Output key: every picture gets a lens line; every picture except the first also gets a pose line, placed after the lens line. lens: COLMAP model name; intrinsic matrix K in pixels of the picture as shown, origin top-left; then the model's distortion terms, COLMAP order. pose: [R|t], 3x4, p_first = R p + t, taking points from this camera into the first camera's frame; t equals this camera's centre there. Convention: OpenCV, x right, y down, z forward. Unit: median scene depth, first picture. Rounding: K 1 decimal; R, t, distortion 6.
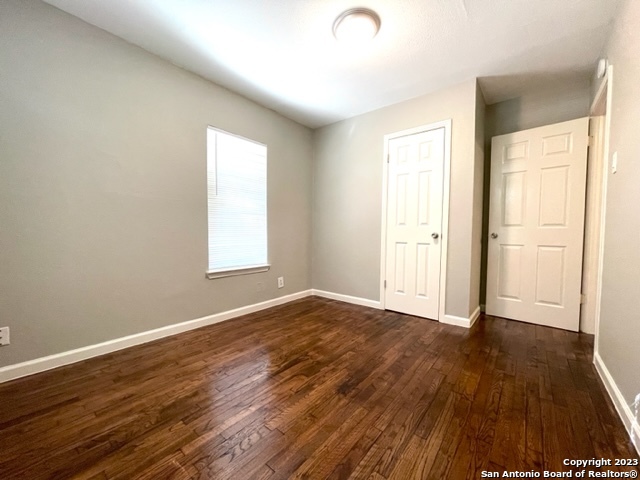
lens RADIAL K [[259.2, 0, 318.4], [0, 259.2, 240.6], [0, 0, 1]] dist [-0.000398, 0.000148]
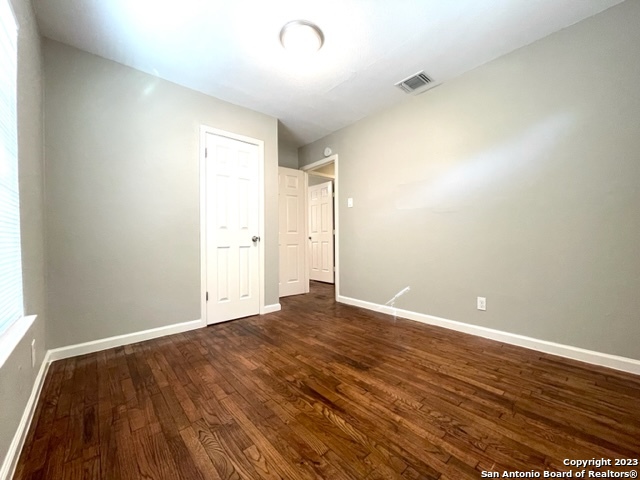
lens RADIAL K [[259.2, 0, 318.4], [0, 259.2, 240.6], [0, 0, 1]] dist [-0.000398, 0.000148]
pose [[0.165475, -0.021368, 0.985983, -0.717847], [0.047390, 0.998783, 0.013692, -0.016846], [-0.985075, 0.044460, 0.166286, 0.645557]]
